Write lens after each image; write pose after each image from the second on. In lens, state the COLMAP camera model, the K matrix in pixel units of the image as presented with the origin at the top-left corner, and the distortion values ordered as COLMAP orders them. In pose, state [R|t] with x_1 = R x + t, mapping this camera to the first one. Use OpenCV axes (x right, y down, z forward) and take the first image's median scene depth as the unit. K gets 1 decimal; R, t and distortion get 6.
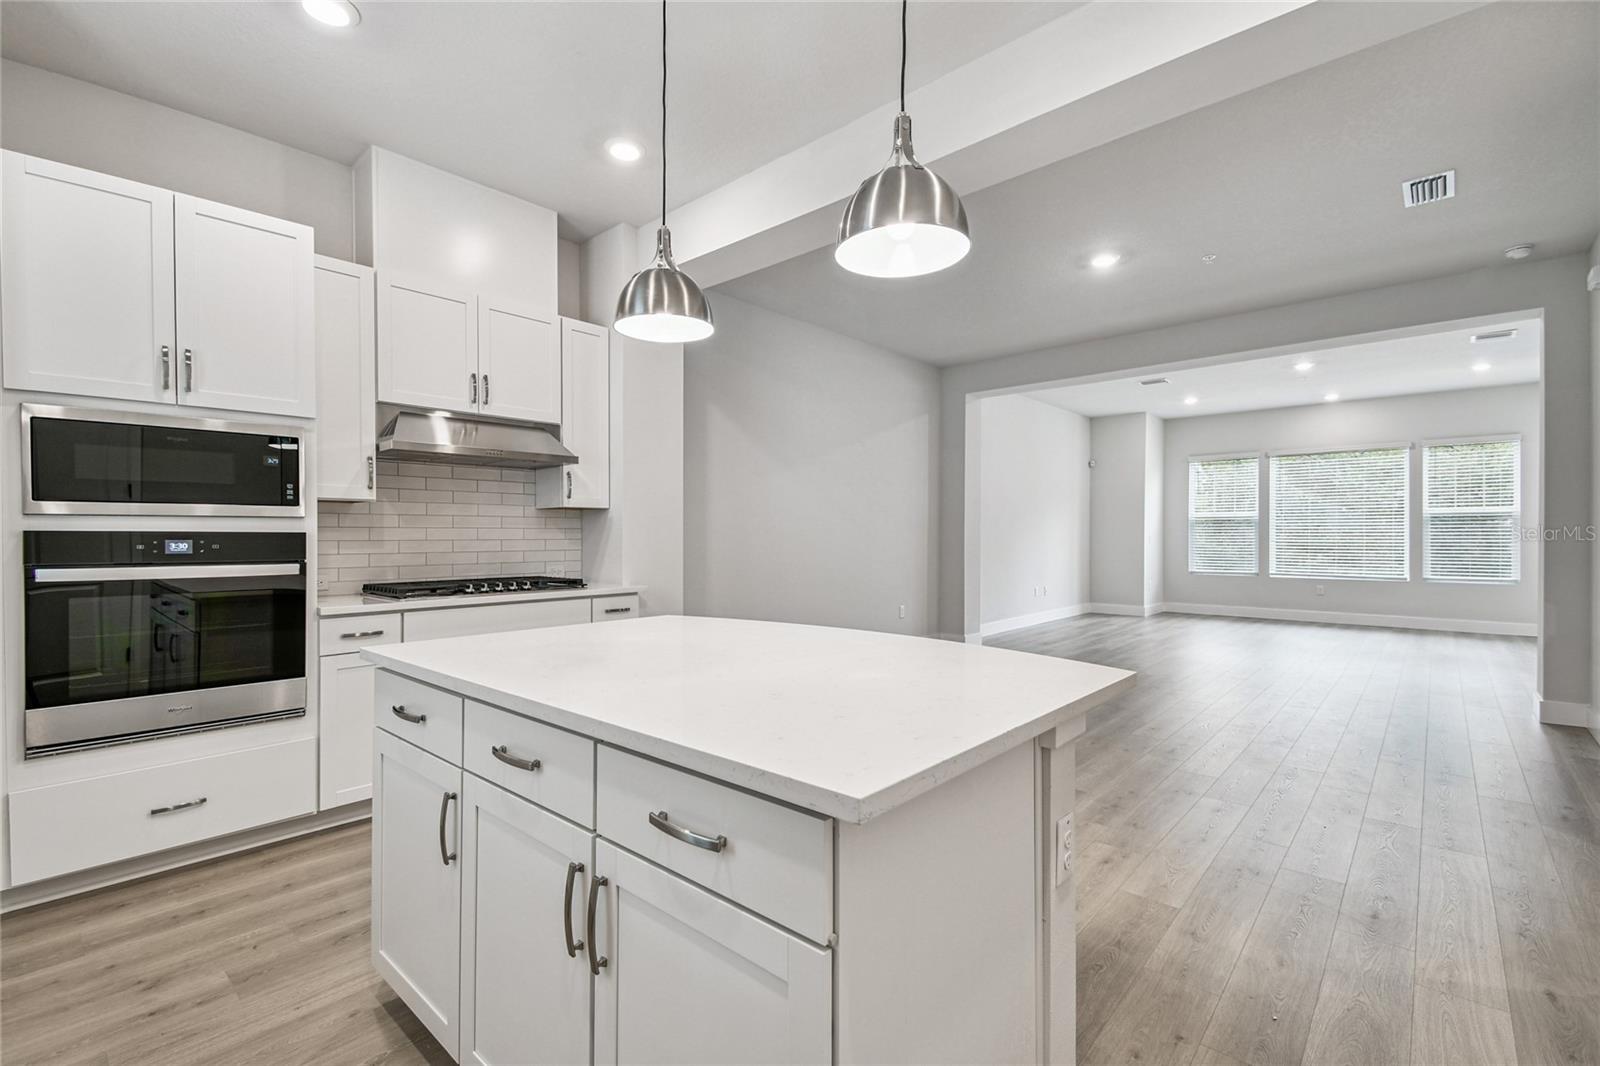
lens RADIAL K [[713.6, 0, 800.0], [0, 713.6, 533.0], [0, 0, 1]] dist [0.022312, -0.021129]
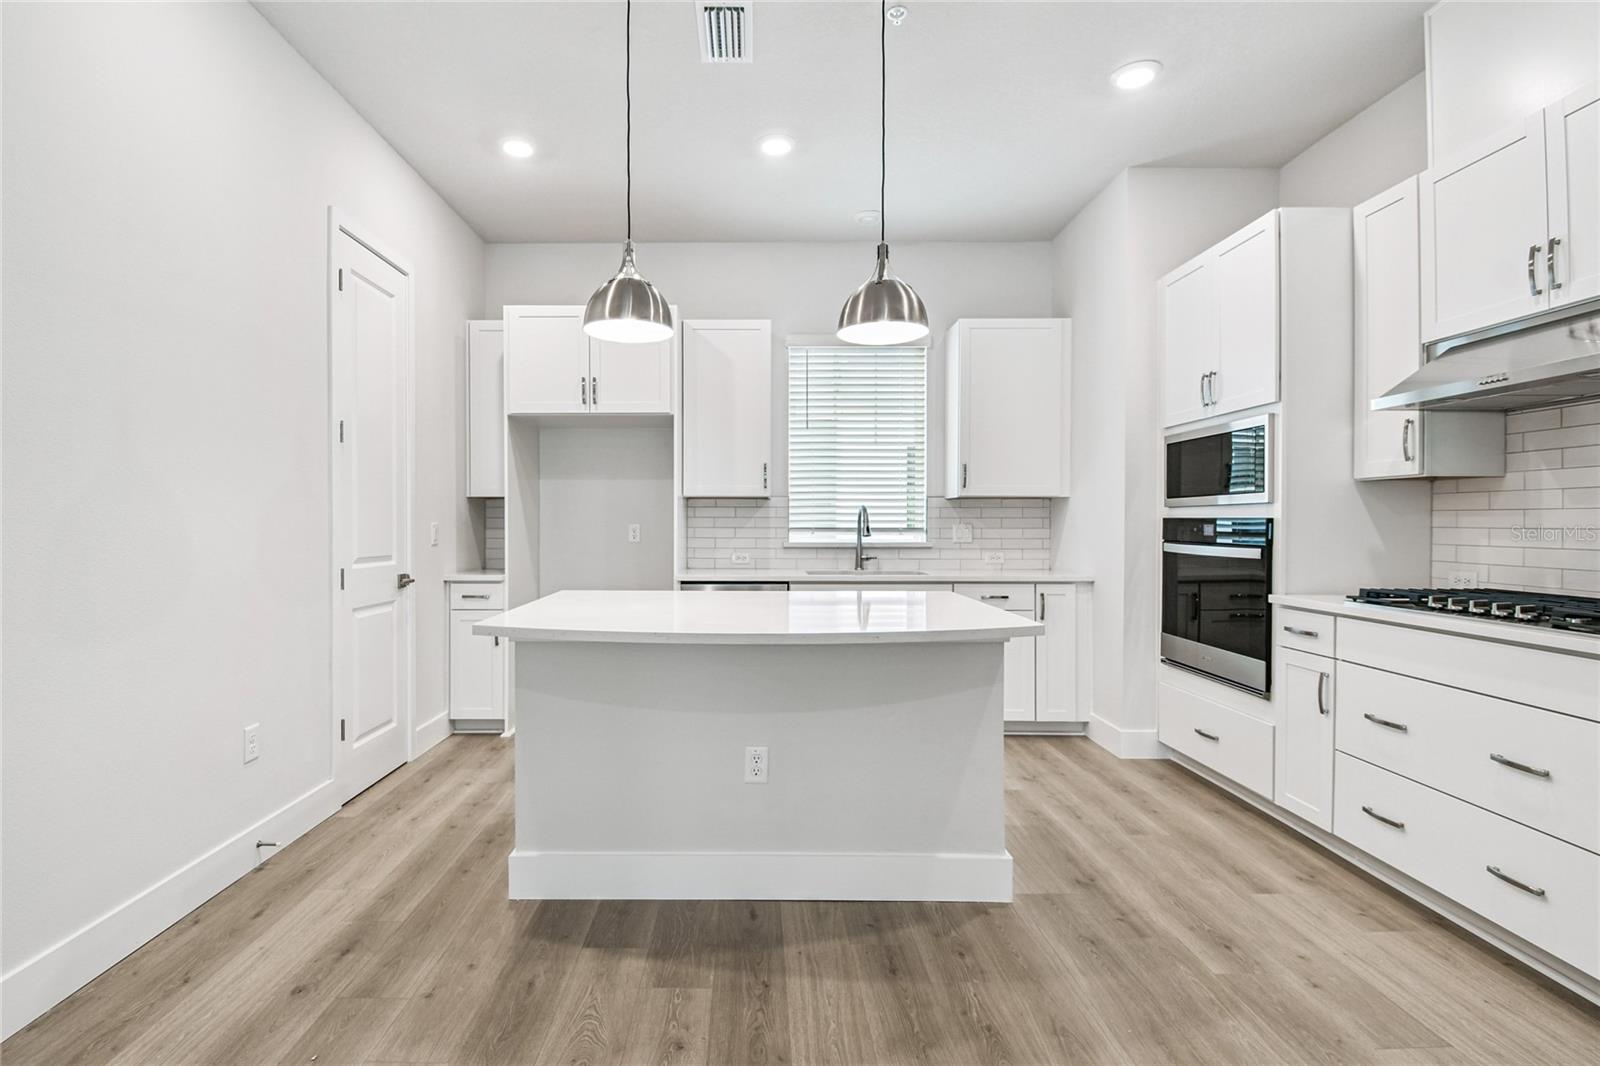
lens RADIAL K [[750.4, 0, 763.7], [0, 750.4, 534.2], [0, 0, 1]] dist [0.018215, -0.024904]
pose [[-0.749949, 0.012597, -0.661376, 0.536071], [0.004218, 0.999889, 0.014262, 0.003851], [0.661483, 0.007906, -0.749919, 1.327488]]
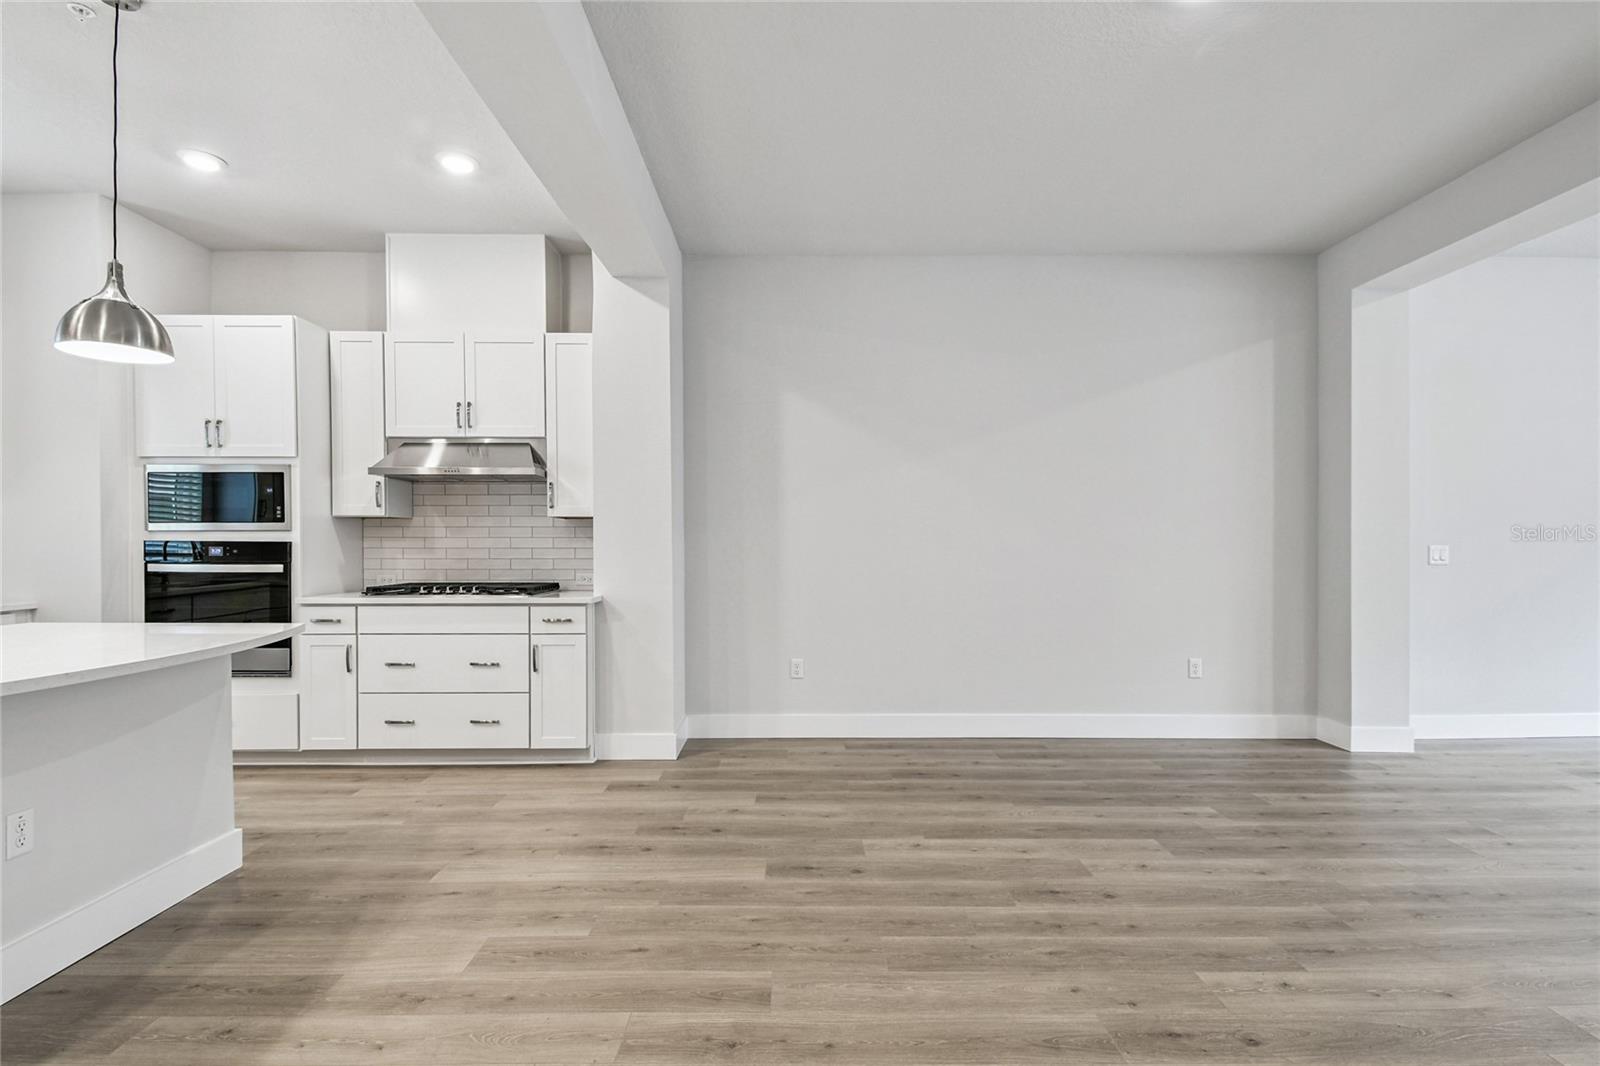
lens RADIAL K [[758.5, 0, 785.4], [0, 758.5, 540.6], [0, 0, 1]] dist [0.036280, -0.026499]
pose [[0.661487, 0.000589, -0.749957, 1.019734], [-0.000572, 1.000000, 0.000281, -0.003975], [0.749957, 0.000243, 0.661487, 0.747941]]
